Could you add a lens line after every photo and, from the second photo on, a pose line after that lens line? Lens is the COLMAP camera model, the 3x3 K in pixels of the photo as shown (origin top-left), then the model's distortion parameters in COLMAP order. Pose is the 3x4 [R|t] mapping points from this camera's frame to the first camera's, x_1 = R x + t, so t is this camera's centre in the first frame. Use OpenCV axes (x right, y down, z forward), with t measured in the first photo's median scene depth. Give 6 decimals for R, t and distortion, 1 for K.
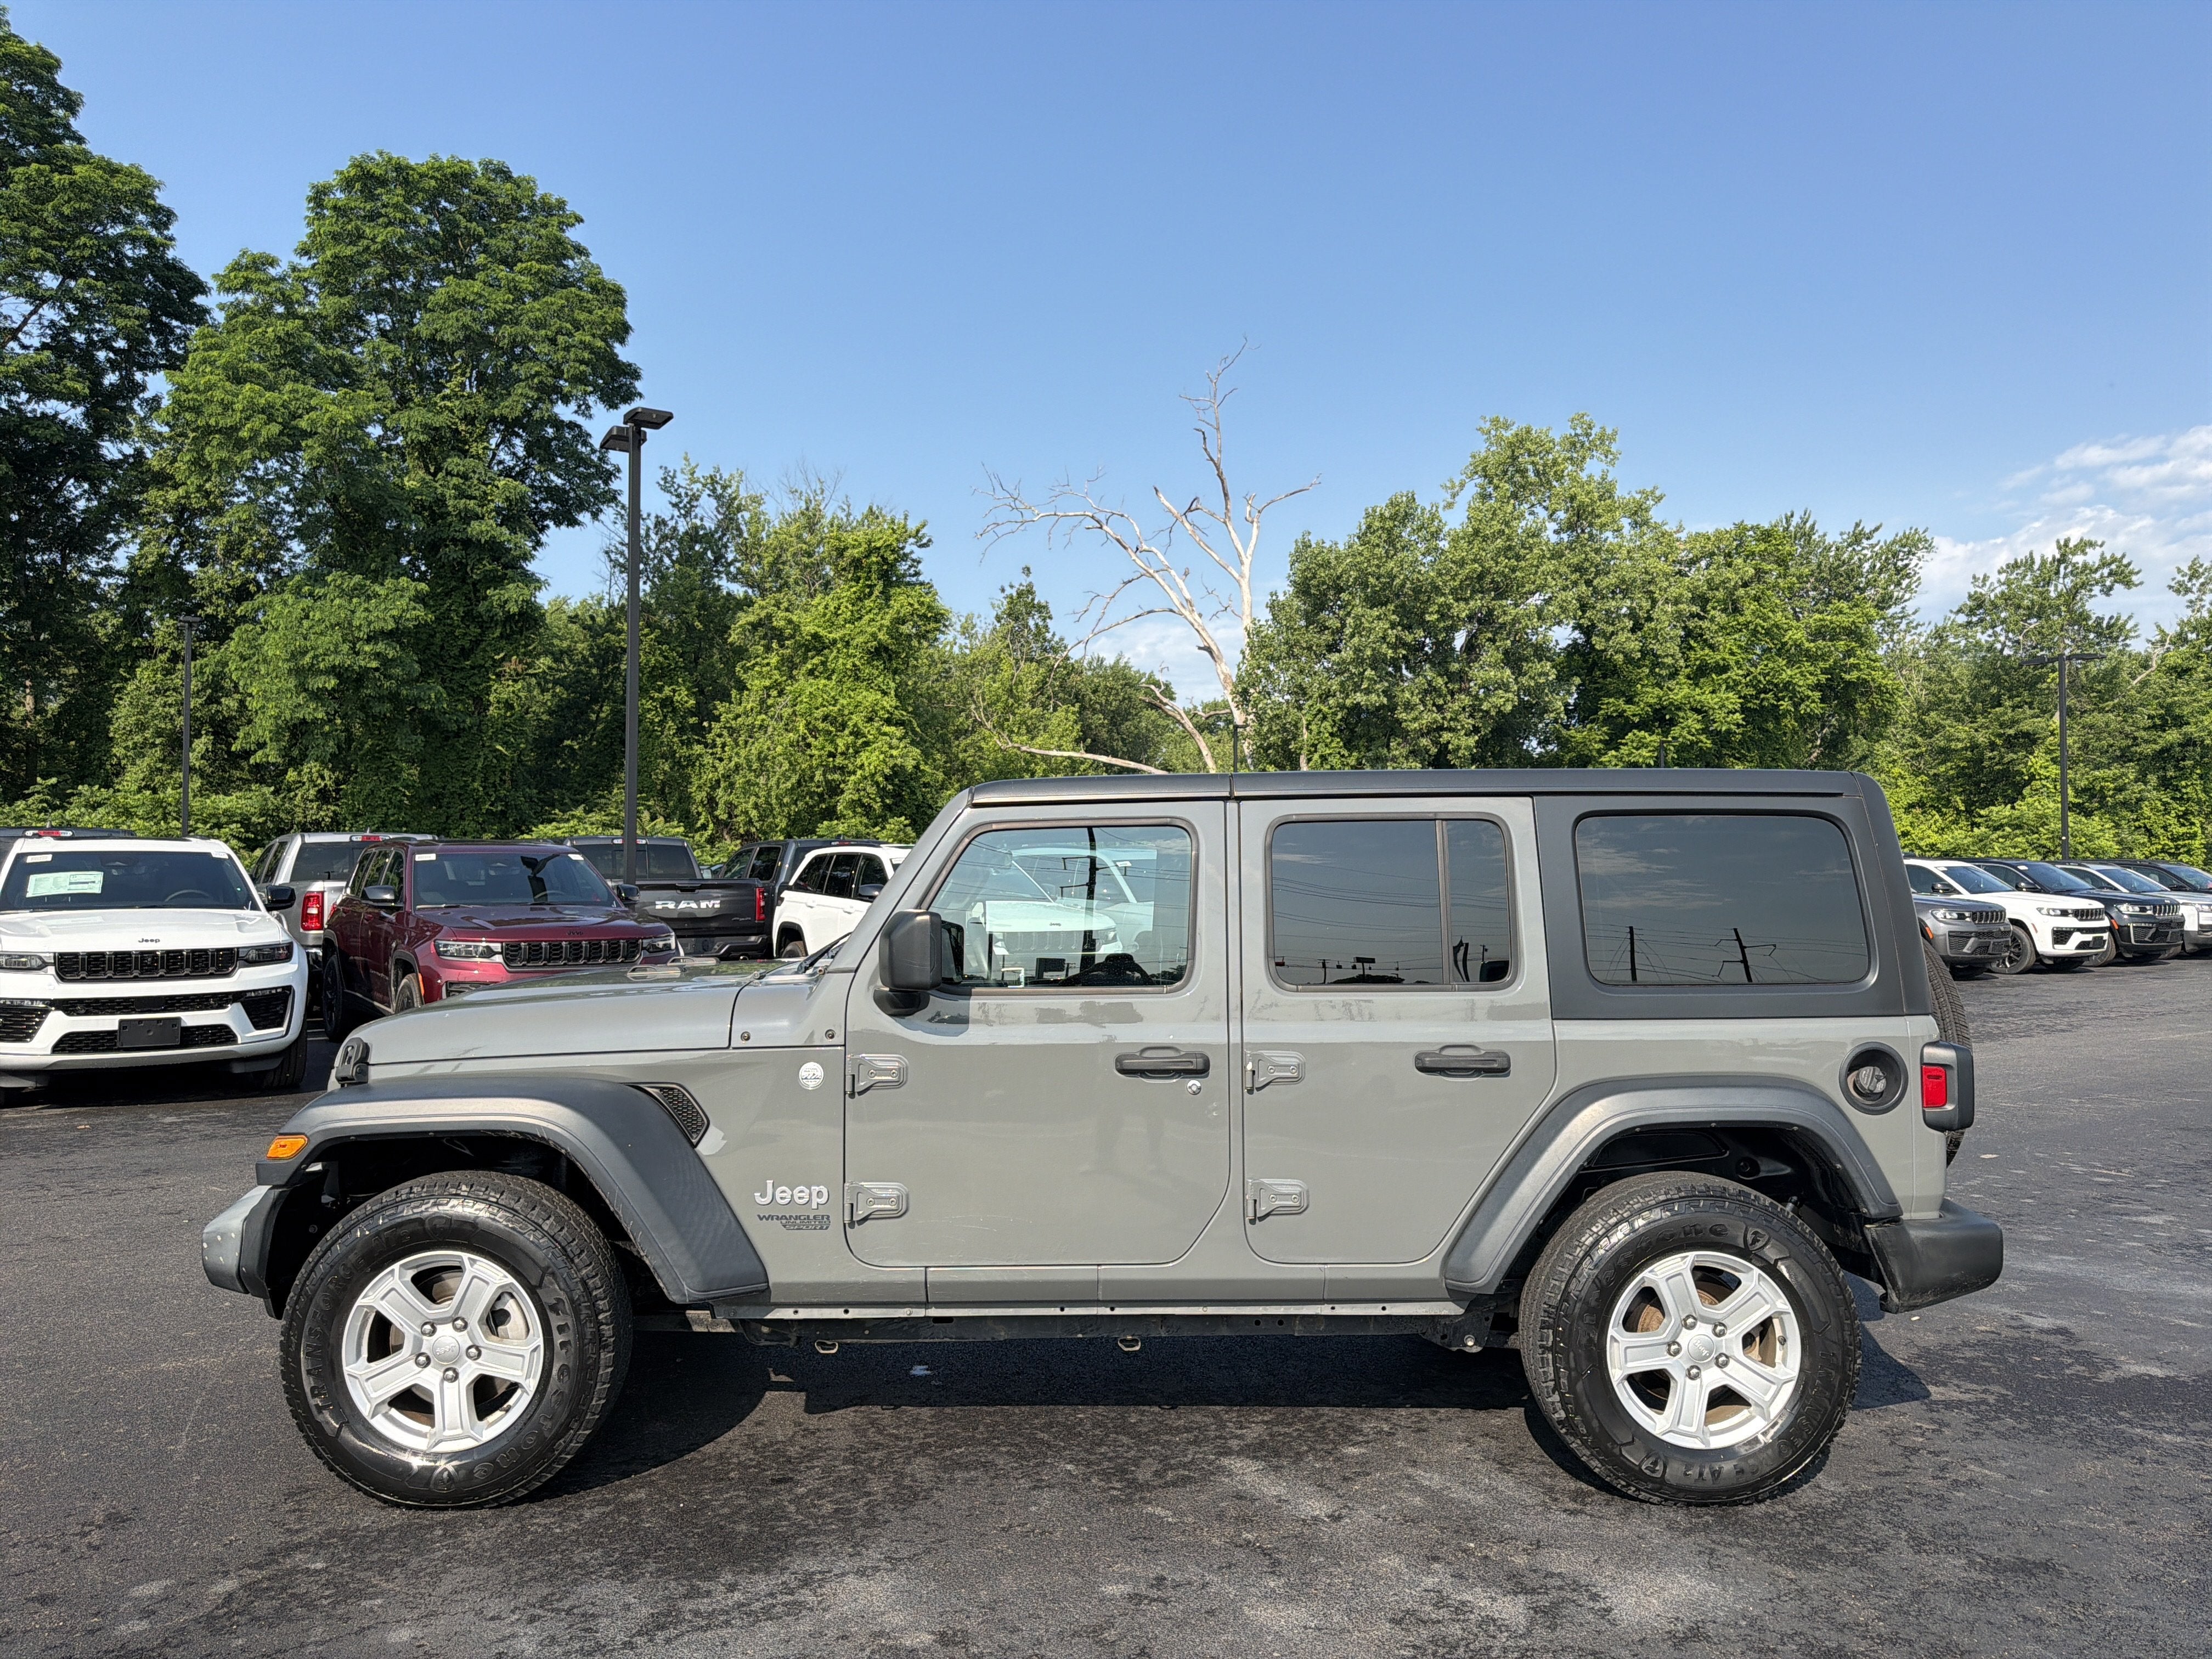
lens RADIAL K [[1567.1, 0, 1106.0], [0, 1567.1, 829.5], [0, 0, 1]] dist [0.024291, -0.029250]
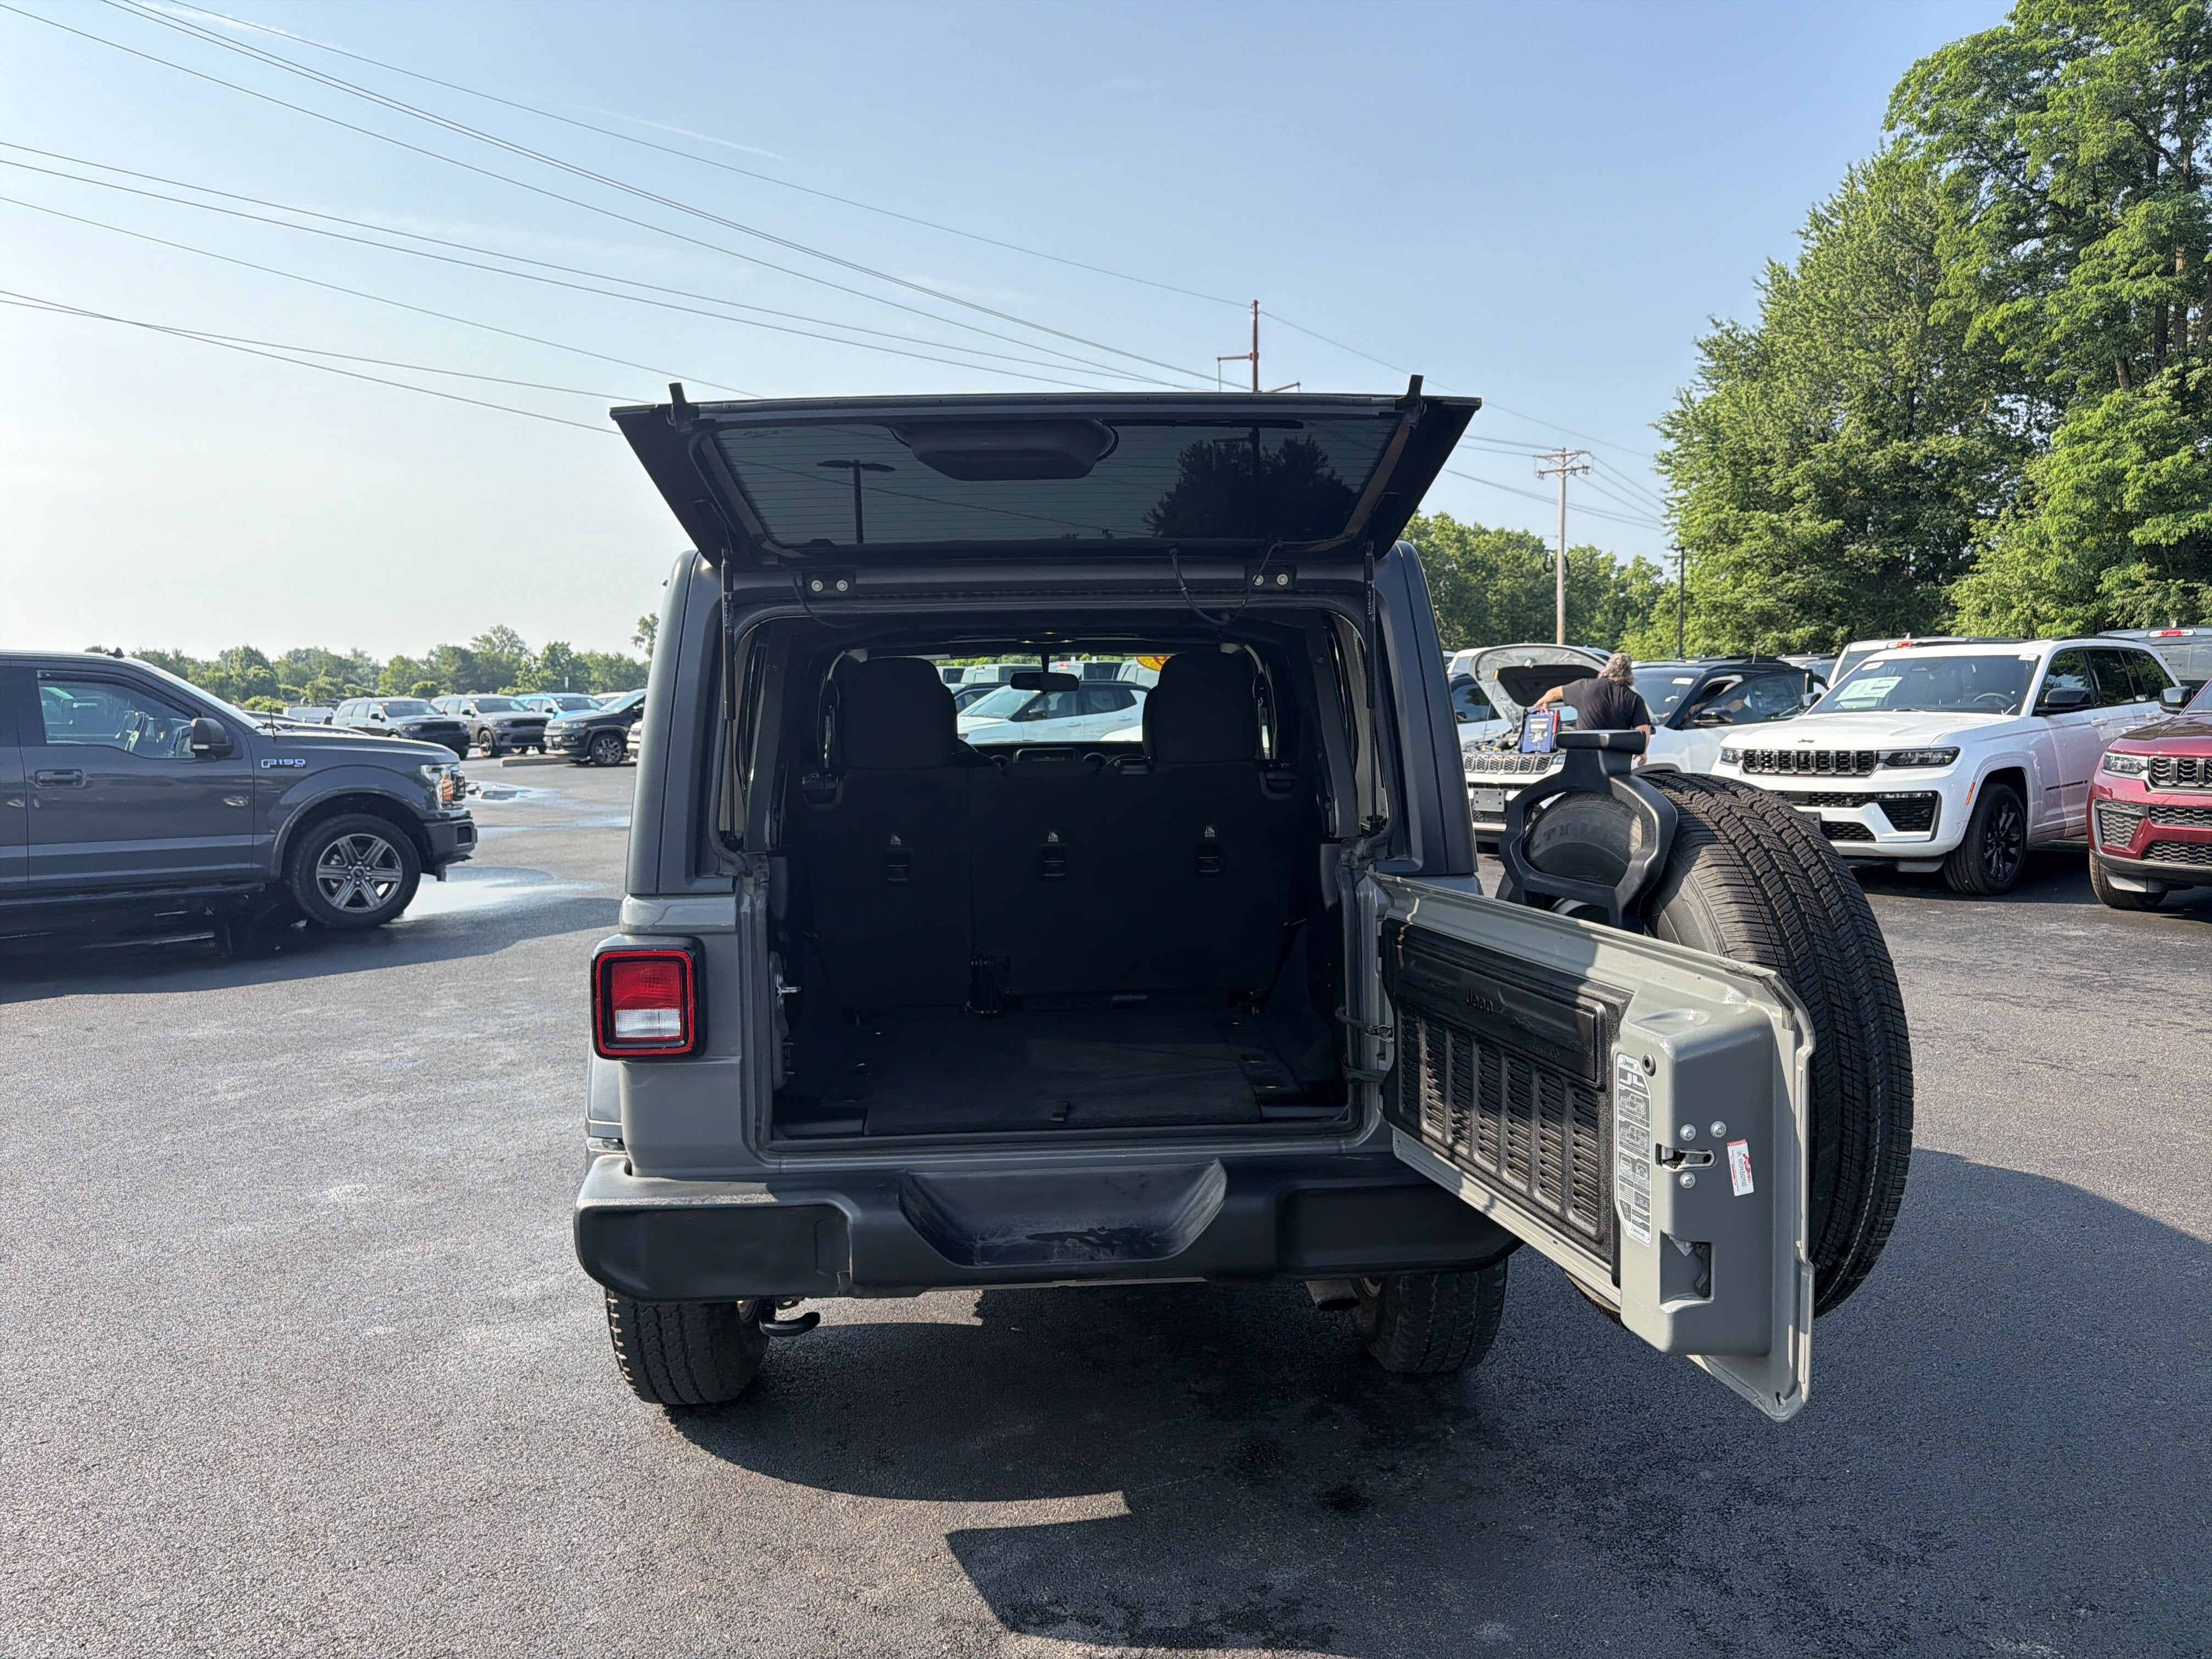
lens RADIAL K [[1576.5, 0, 1113.2], [0, 1576.5, 823.8], [0, 0, 1]] dist [0.003979, -0.007385]
pose [[0.007490, 0.076689, -0.997027, 0.106344], [0.053829, 0.995578, 0.076982, 0.004193], [0.998522, -0.054246, 0.003329, 0.113947]]
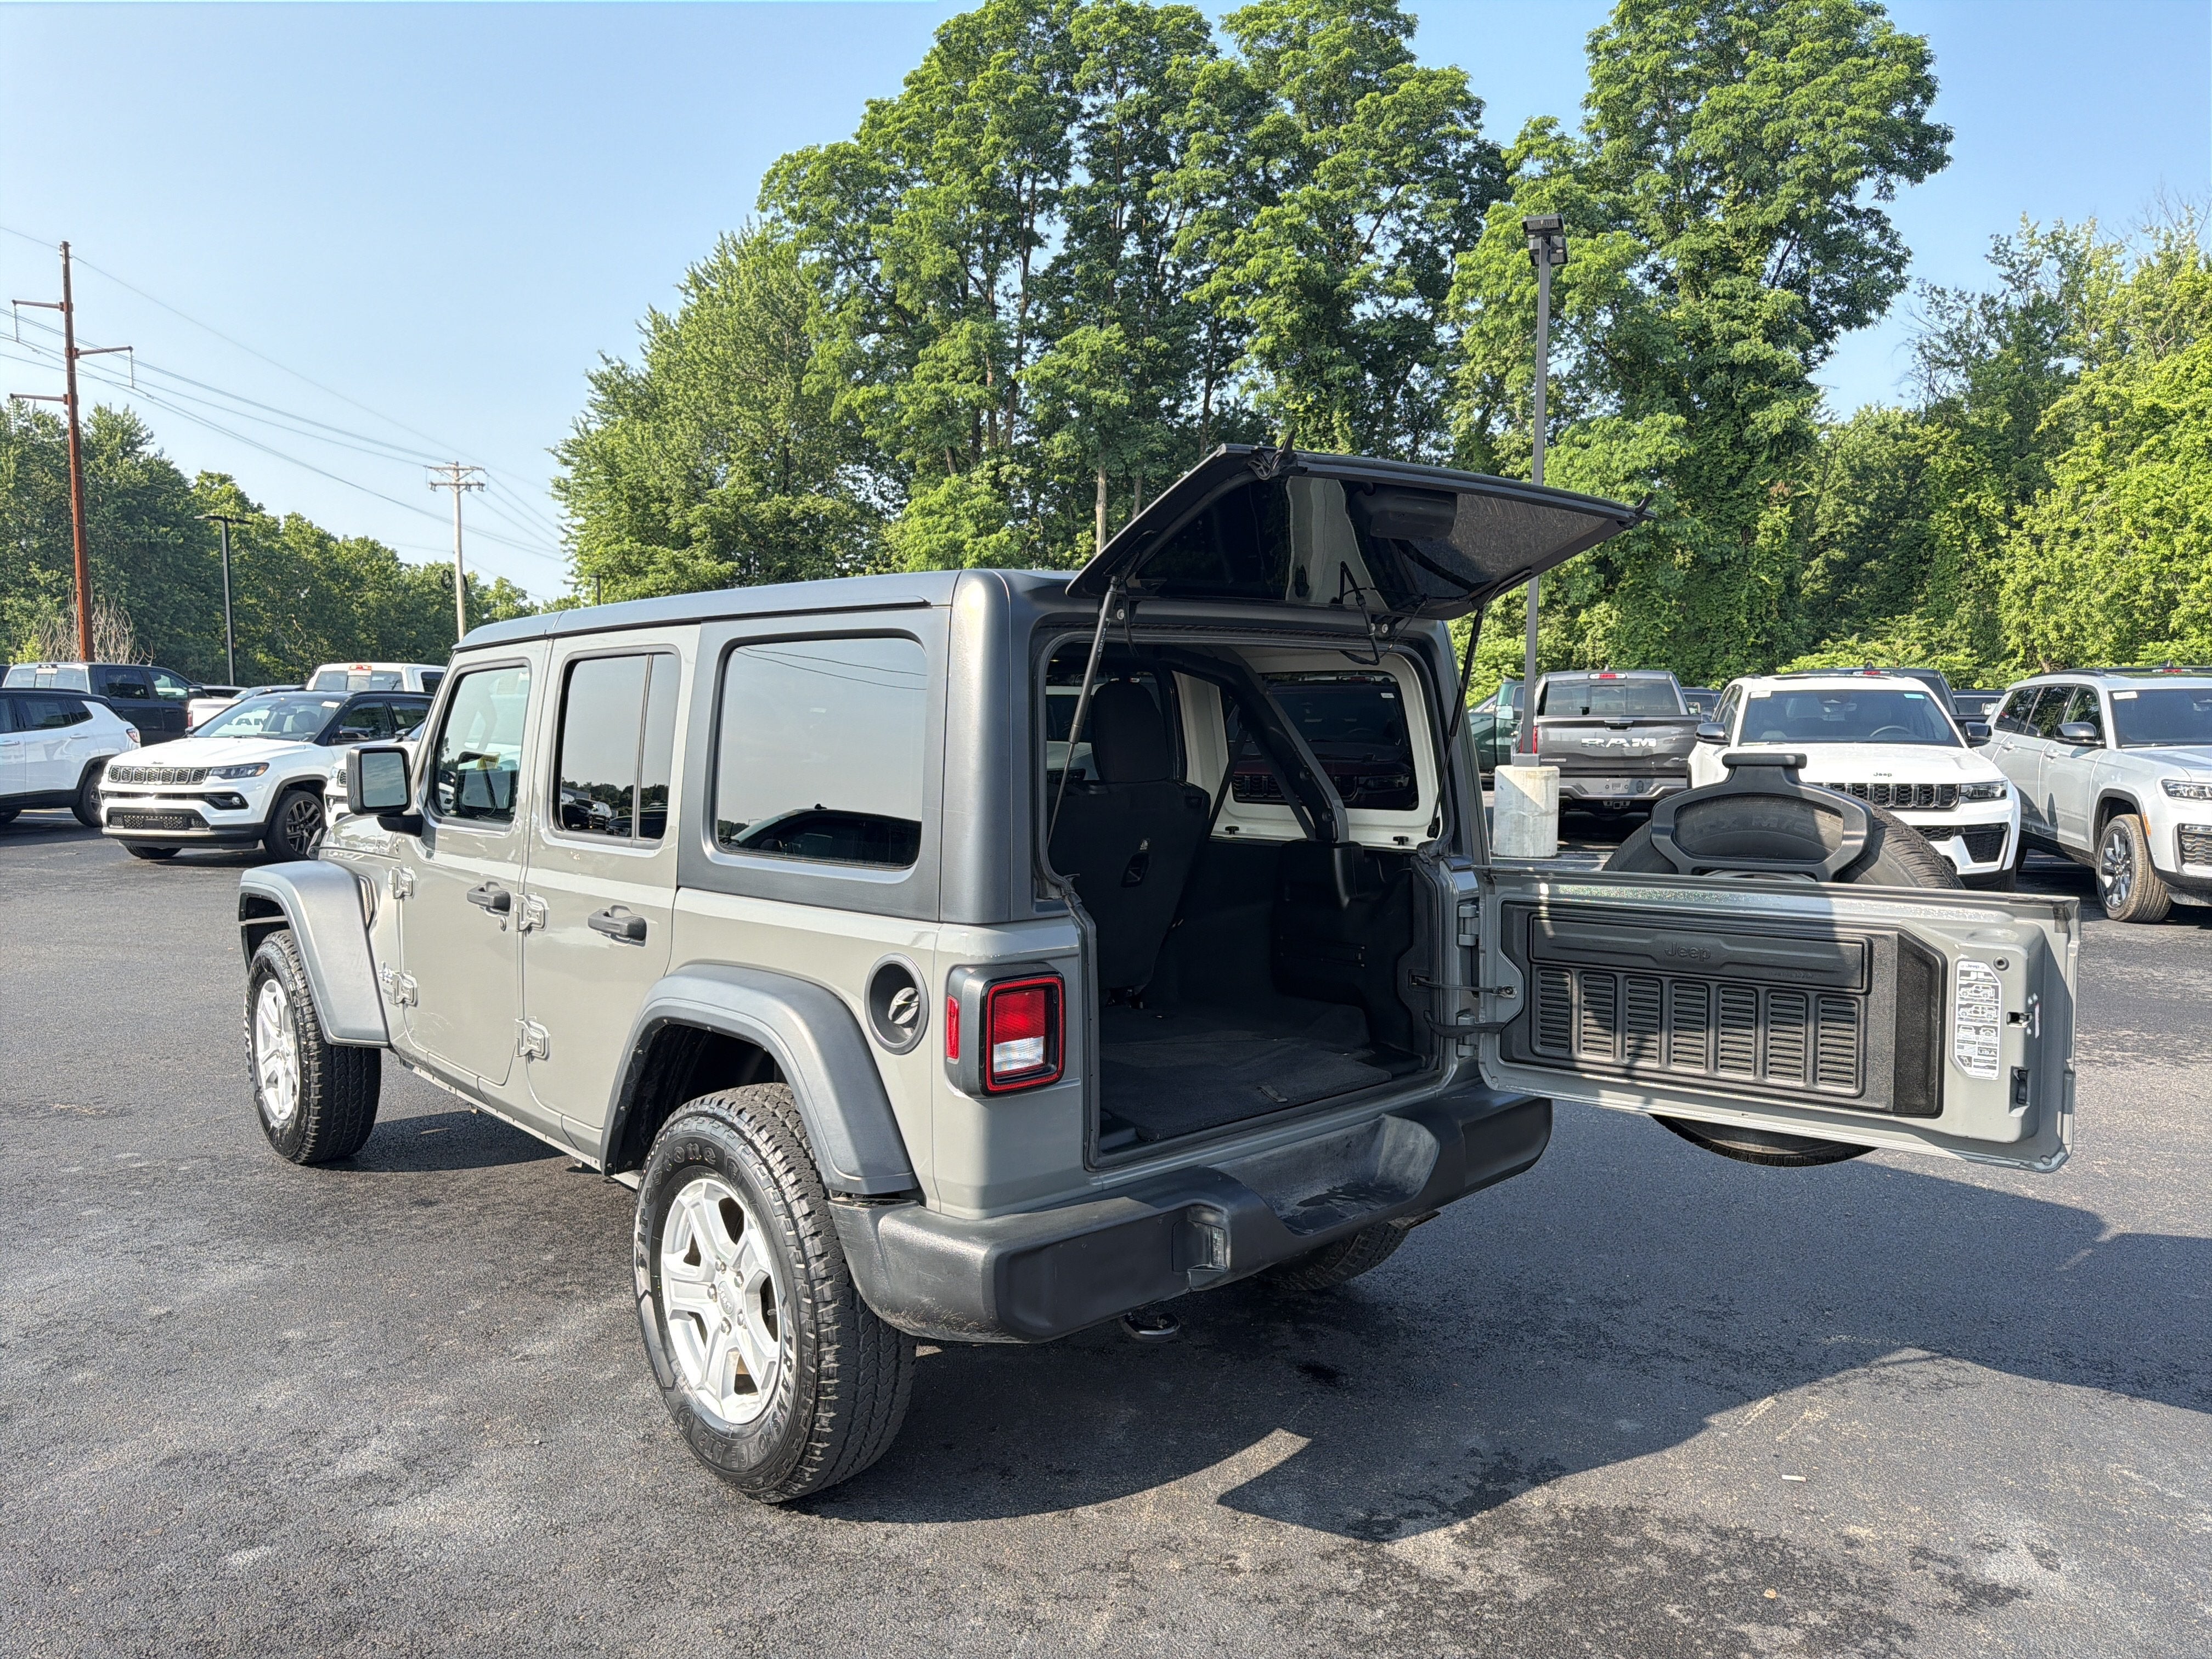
lens RADIAL K [[1575.4, 0, 1109.4], [0, 1575.4, 831.3], [0, 0, 1]] dist [0.008760, -0.005189]
pose [[0.654715, 0.055658, -0.753824, 0.087765], [0.024459, 0.995203, 0.094724, 0.001527], [0.755480, -0.080455, 0.650213, 0.051274]]
